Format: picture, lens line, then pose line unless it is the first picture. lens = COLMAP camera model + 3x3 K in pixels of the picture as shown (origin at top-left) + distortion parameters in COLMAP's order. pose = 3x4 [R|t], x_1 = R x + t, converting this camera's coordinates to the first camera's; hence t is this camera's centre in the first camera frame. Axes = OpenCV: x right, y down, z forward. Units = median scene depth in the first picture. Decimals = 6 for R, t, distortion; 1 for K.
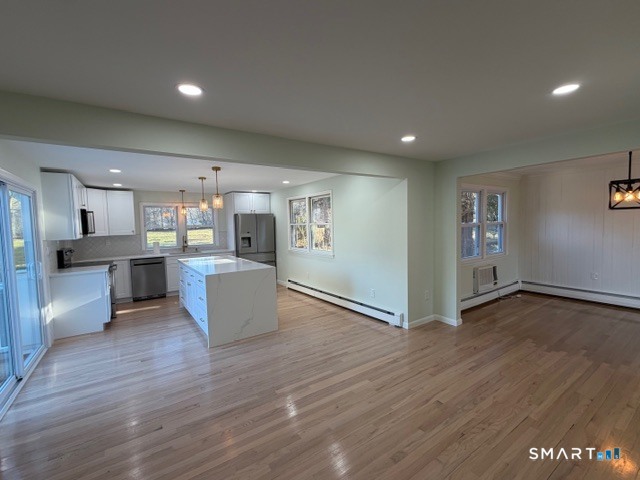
lens RADIAL K [[284.3, 0, 320.0], [0, 284.3, 240.0], [0, 0, 1]] dist [-0.001885, -0.000208]
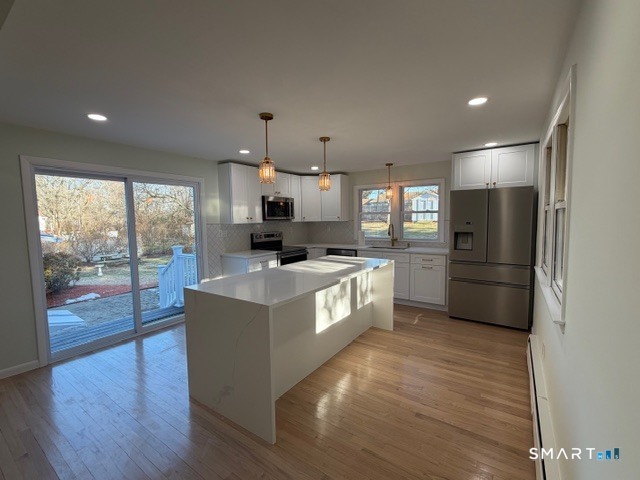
lens RADIAL K [[284.3, 0, 320.0], [0, 284.3, 240.0], [0, 0, 1]] dist [-0.001885, -0.000208]
pose [[0.364112, 0.090079, -0.926989, 0.181999], [-0.046807, 0.995824, 0.078383, -0.029225], [0.930178, 0.014849, 0.366808, 0.620209]]
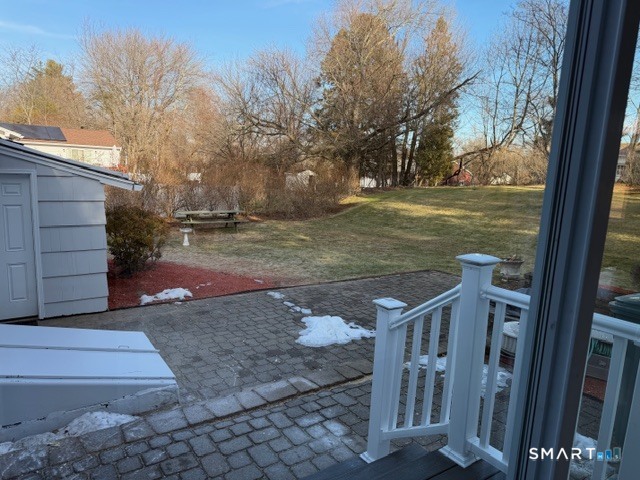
lens RADIAL K [[453.6, 0, 320.0], [0, 453.6, 240.0], [0, 0, 1]] dist [0.002177, 0.000261]
pose [[0.011928, 0.185785, -0.982518, -0.380703], [-0.111810, 0.976674, 0.183323, 0.004478], [0.993658, 0.107669, 0.032423, 0.388670]]
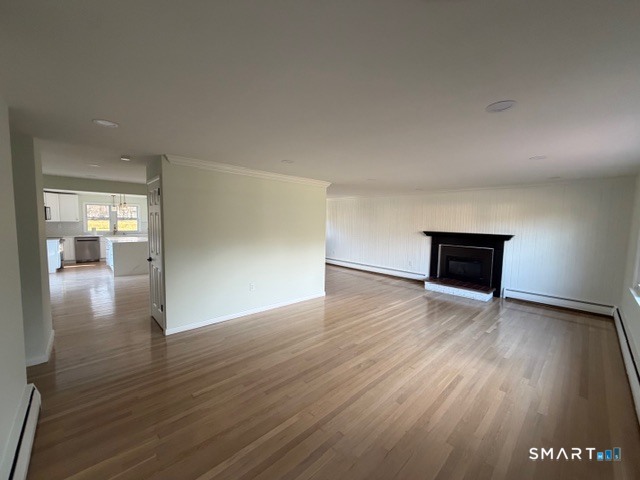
lens RADIAL K [[260.1, 0, 320.0], [0, 260.1, 227.7], [0, 0, 1]] dist [0.000531, -0.000105]
pose [[0.984535, 0.043374, 0.169732, 0.448573], [-0.037861, 0.998649, -0.035581, 0.014008], [-0.171046, 0.028605, 0.984848, -0.692031]]
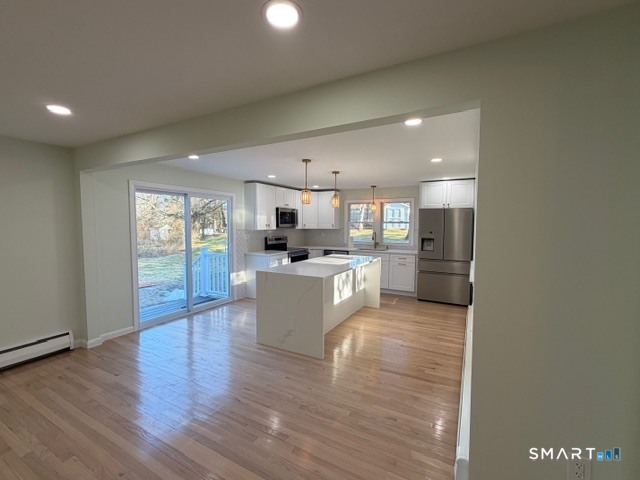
lens RADIAL K [[284.3, 0, 320.0], [0, 284.3, 240.0], [0, 0, 1]] dist [-0.001885, -0.000208]
pose [[0.460842, 0.079419, -0.883922, 0.349120], [-0.066559, 0.996276, 0.054813, -0.033429], [0.884983, 0.033573, 0.464412, 0.428956]]
